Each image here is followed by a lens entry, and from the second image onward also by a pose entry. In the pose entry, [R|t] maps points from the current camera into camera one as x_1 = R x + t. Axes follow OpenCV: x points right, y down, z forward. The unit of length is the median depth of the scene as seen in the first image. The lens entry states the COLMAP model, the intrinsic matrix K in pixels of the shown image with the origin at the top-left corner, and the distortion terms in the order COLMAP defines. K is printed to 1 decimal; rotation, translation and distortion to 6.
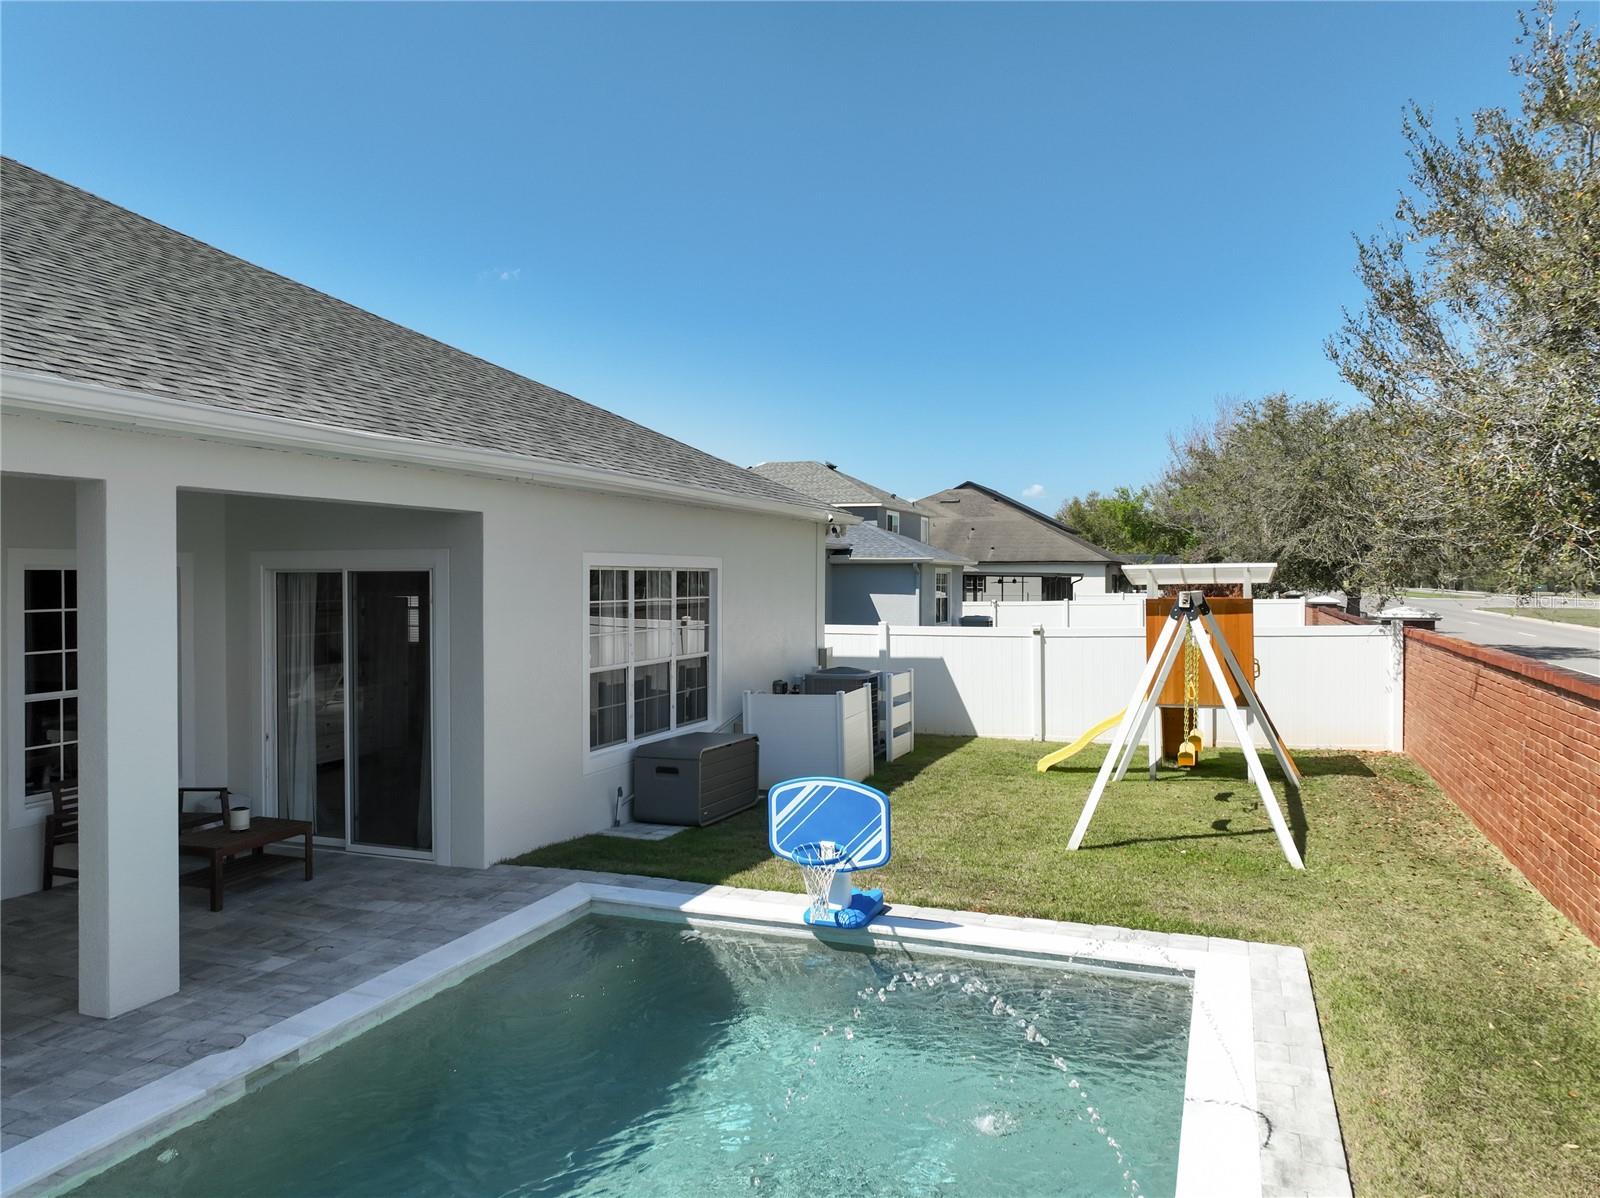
lens RADIAL K [[1156.5, 0, 809.6], [0, 1156.5, 590.4], [0, 0, 1]] dist [-0.001129, 0.019974]
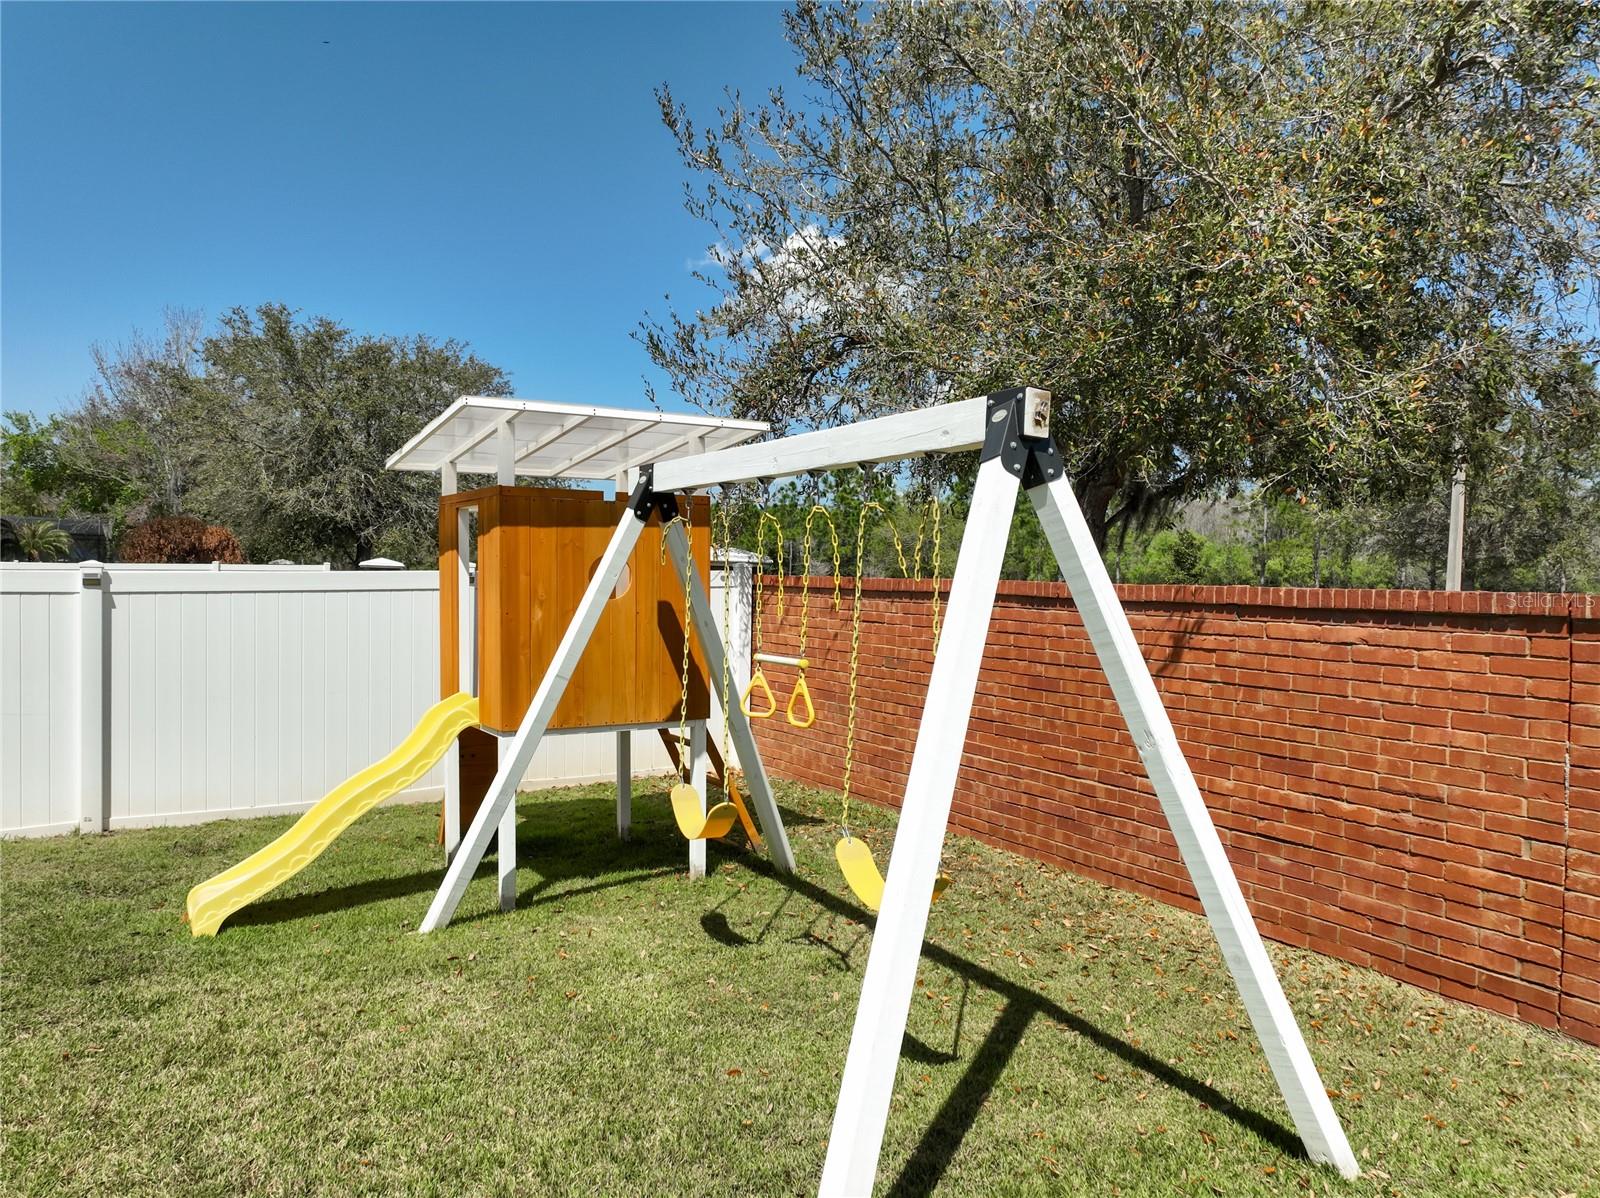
lens RADIAL K [[1156.5, 0, 796.8], [0, 1156.5, 607.3], [0, 0, 1]] dist [-0.001129, 0.019974]
pose [[0.614716, -0.016701, 0.788572, -0.001139], [-0.002597, 0.999728, 0.023198, 0.016475], [-0.788745, -0.016308, 0.614505, 0.231958]]
